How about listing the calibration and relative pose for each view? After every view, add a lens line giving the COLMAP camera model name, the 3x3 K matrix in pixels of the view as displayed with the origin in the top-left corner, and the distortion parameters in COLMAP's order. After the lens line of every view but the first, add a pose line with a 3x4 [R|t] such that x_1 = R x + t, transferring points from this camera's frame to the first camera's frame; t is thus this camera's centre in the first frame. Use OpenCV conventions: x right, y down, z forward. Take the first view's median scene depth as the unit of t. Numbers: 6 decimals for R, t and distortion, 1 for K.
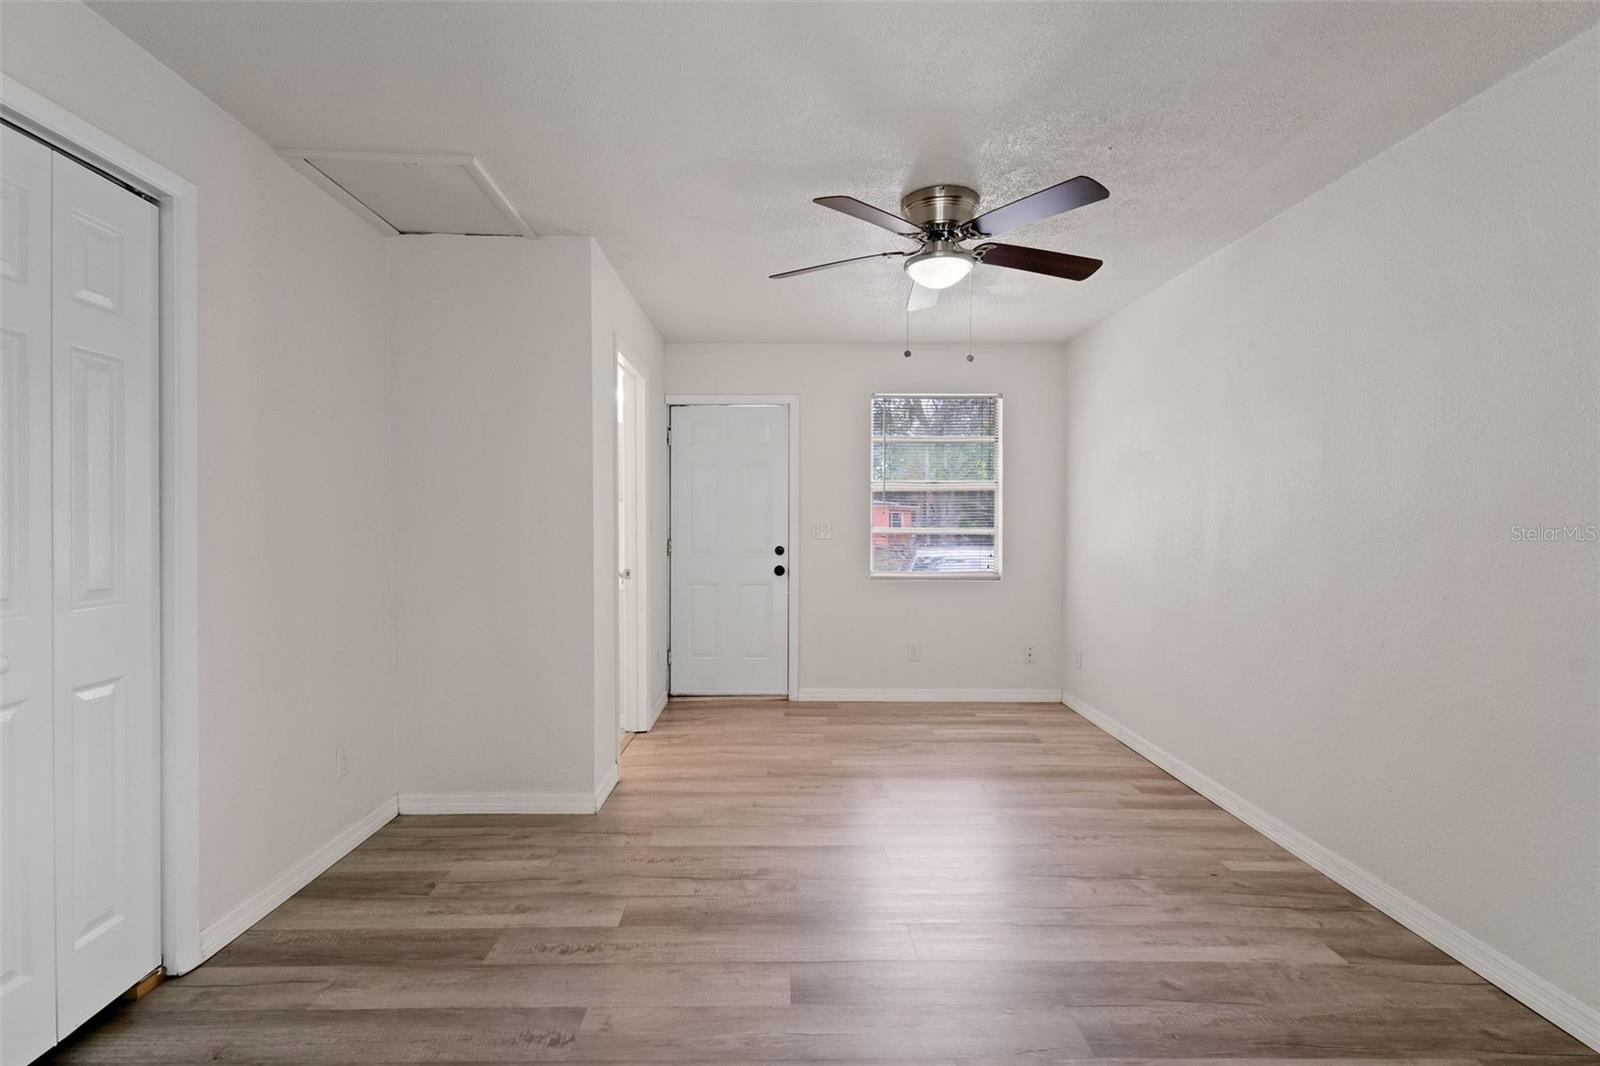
lens RADIAL K [[721.5, 0, 802.3], [0, 721.5, 527.8], [0, 0, 1]] dist [0.003048, -0.000015]
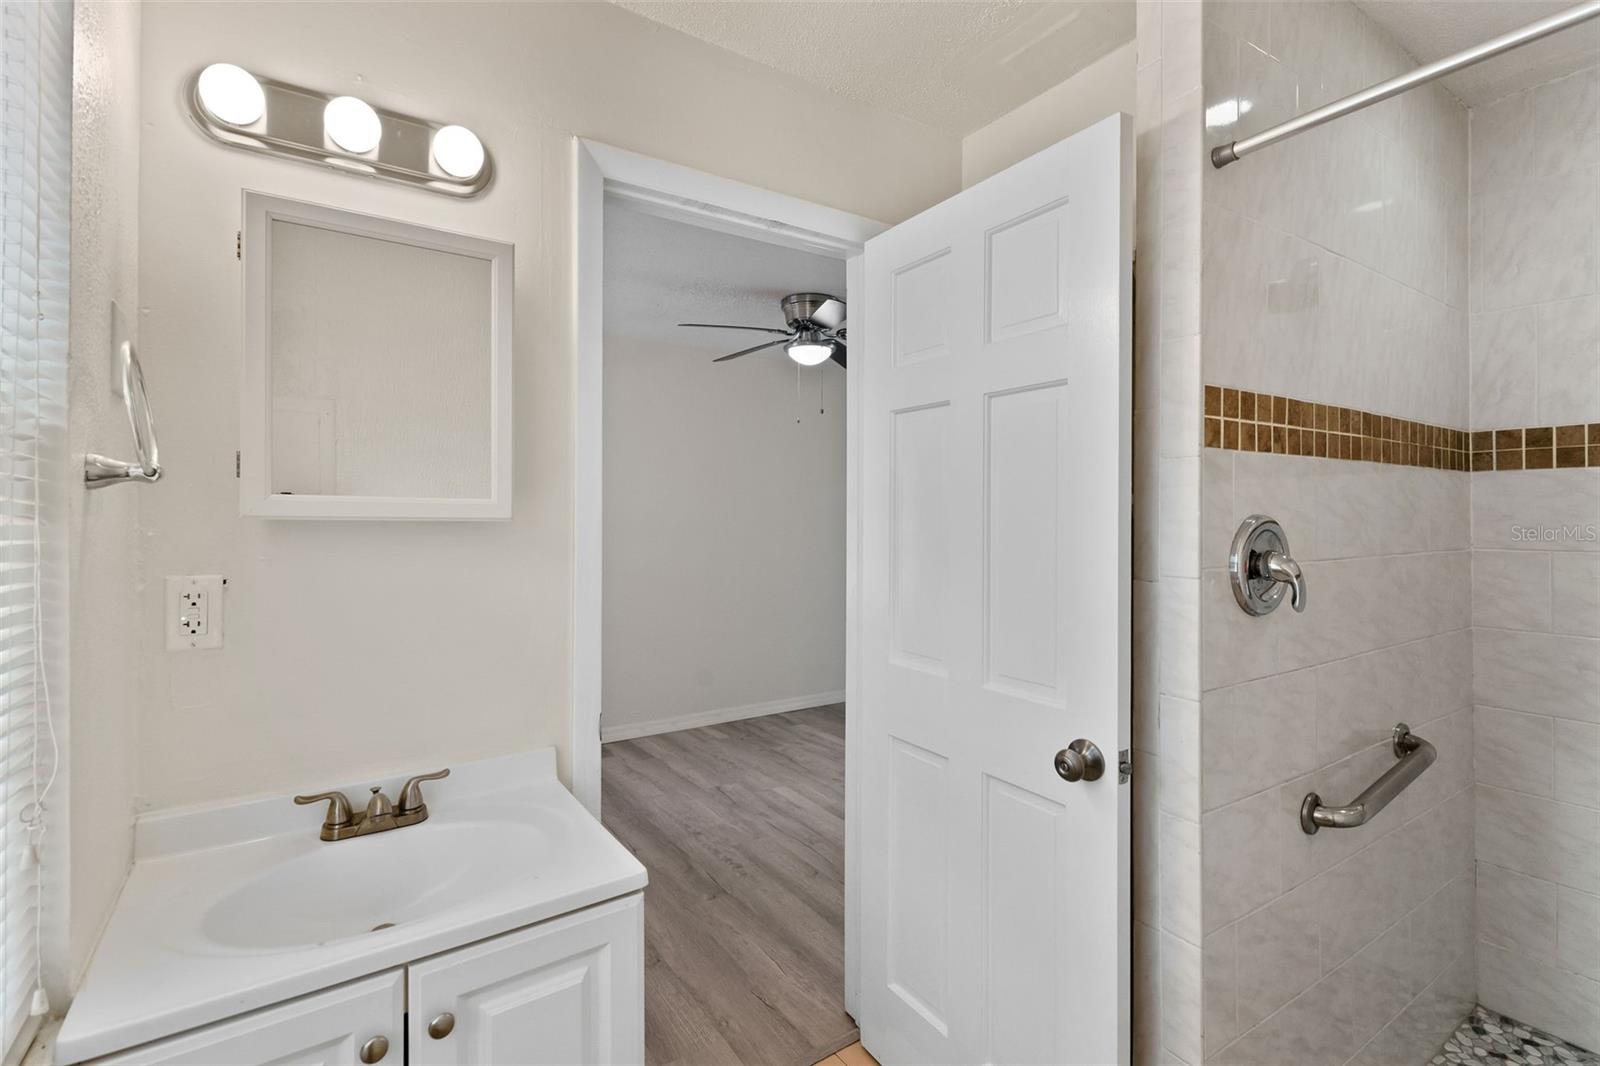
lens RADIAL K [[721.5, 0, 796.8], [0, 721.5, 523.8], [0, 0, 1]] dist [0.003048, -0.000015]
pose [[-0.526223, -0.007413, 0.850315, -1.036850], [0.012255, 0.999792, 0.016300, -0.063639], [-0.850259, 0.018998, -0.526022, 1.933523]]
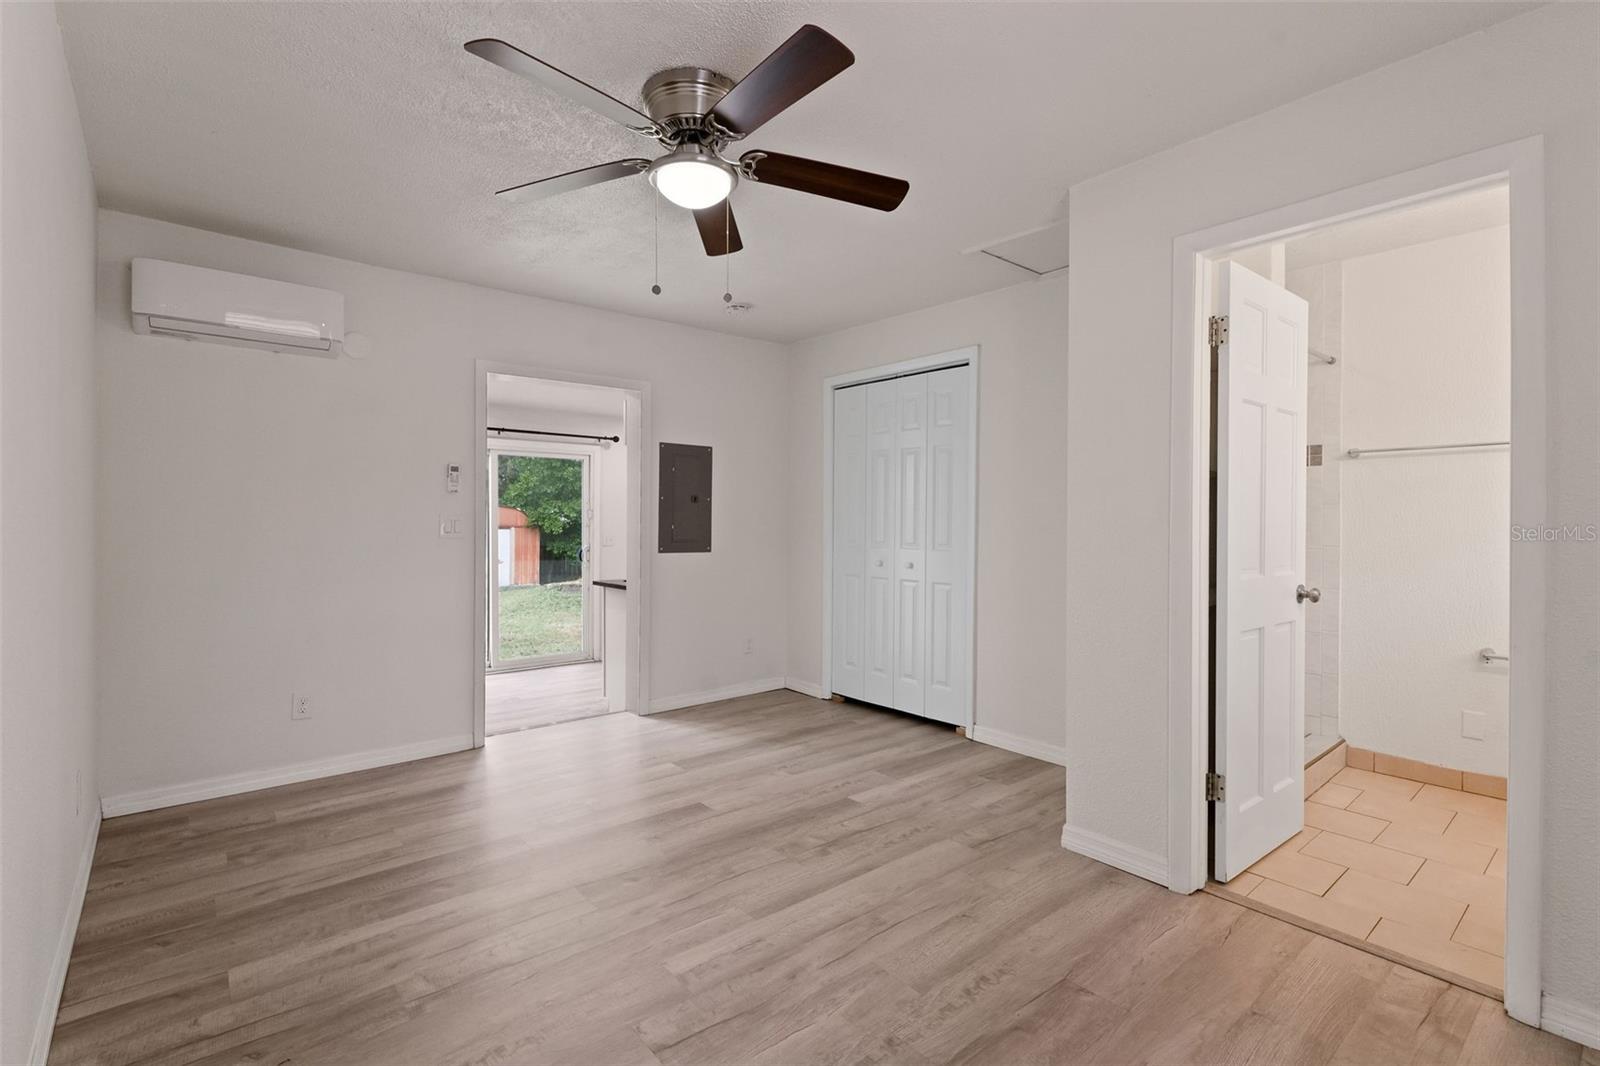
lens RADIAL K [[721.5, 0, 778.5], [0, 721.5, 525.6], [0, 0, 1]] dist [0.003048, -0.000015]
pose [[-0.797455, -0.002781, -0.603372, 0.659597], [-0.013355, 0.999826, 0.013042, 0.001689], [0.603230, 0.018459, -0.797354, 1.898335]]
